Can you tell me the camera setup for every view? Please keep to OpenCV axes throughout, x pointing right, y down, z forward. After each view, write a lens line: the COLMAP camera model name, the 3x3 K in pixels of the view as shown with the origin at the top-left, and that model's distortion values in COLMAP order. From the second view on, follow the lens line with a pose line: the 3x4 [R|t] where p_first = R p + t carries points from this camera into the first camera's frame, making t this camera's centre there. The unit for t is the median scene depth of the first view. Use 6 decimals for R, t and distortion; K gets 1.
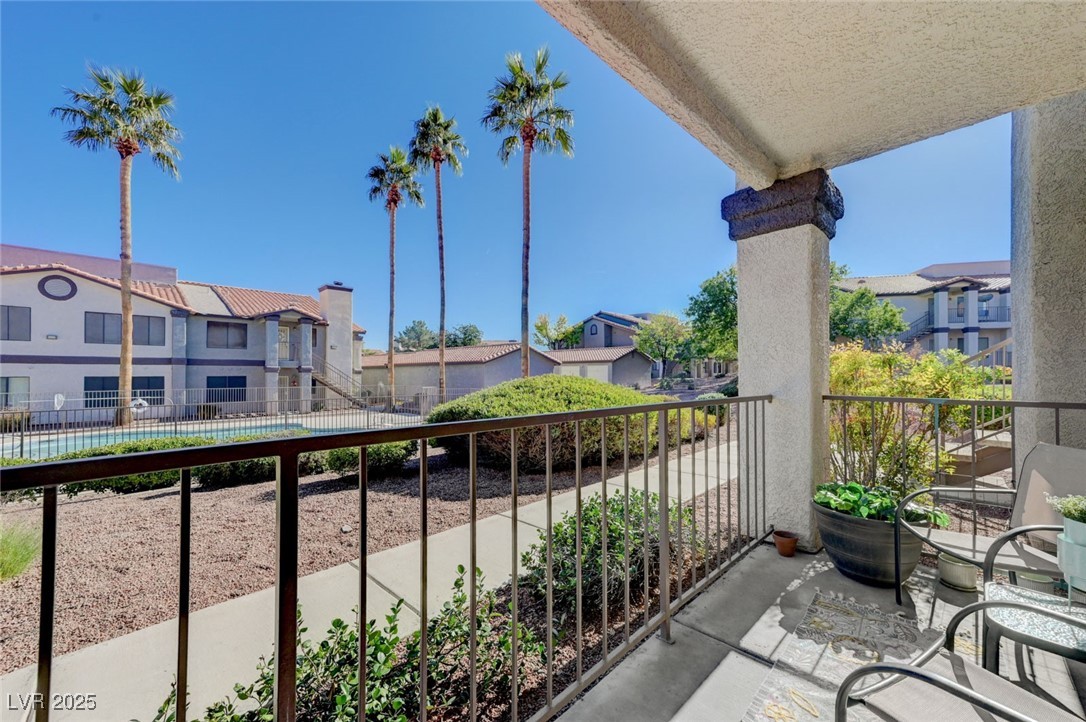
lens RADIAL K [[426.2, 0, 544.1], [0, 426.2, 376.0], [0, 0, 1]] dist [-0.000426, -0.000767]
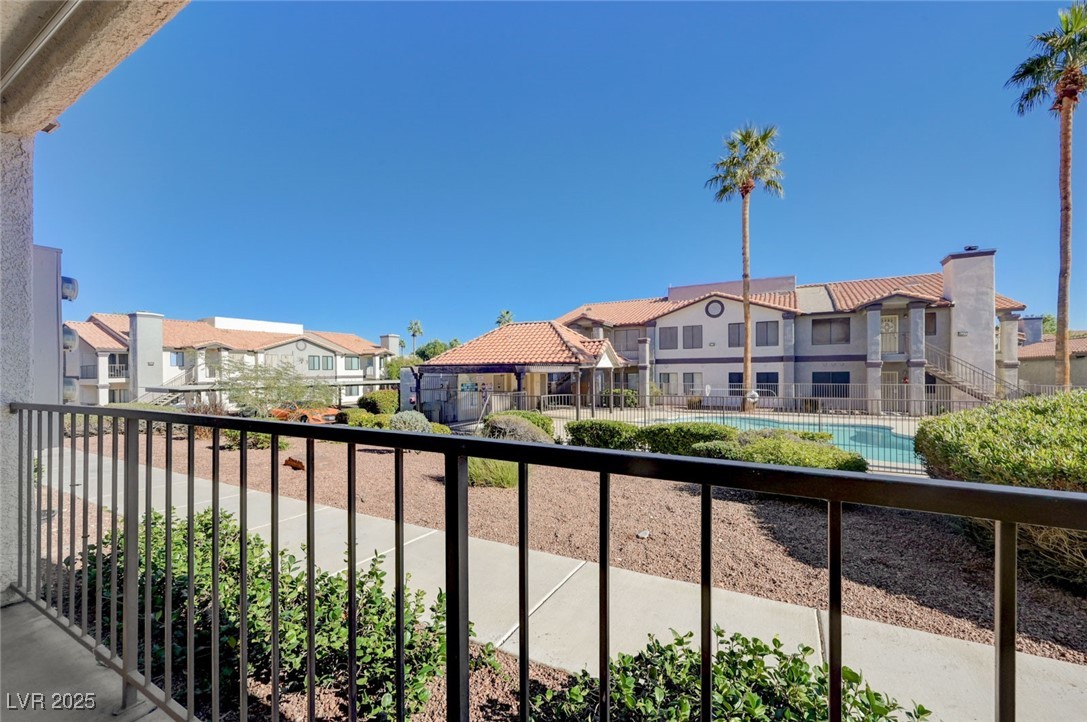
lens RADIAL K [[426.5, 0, 539.8], [0, 426.5, 374.4], [0, 0, 1]] dist [-0.000426, -0.000767]
pose [[0.253529, 0.003314, -0.967322, 0.060426], [0.003202, 0.999986, 0.004265, 0.000008], [0.967323, -0.004179, 0.253514, 0.082054]]
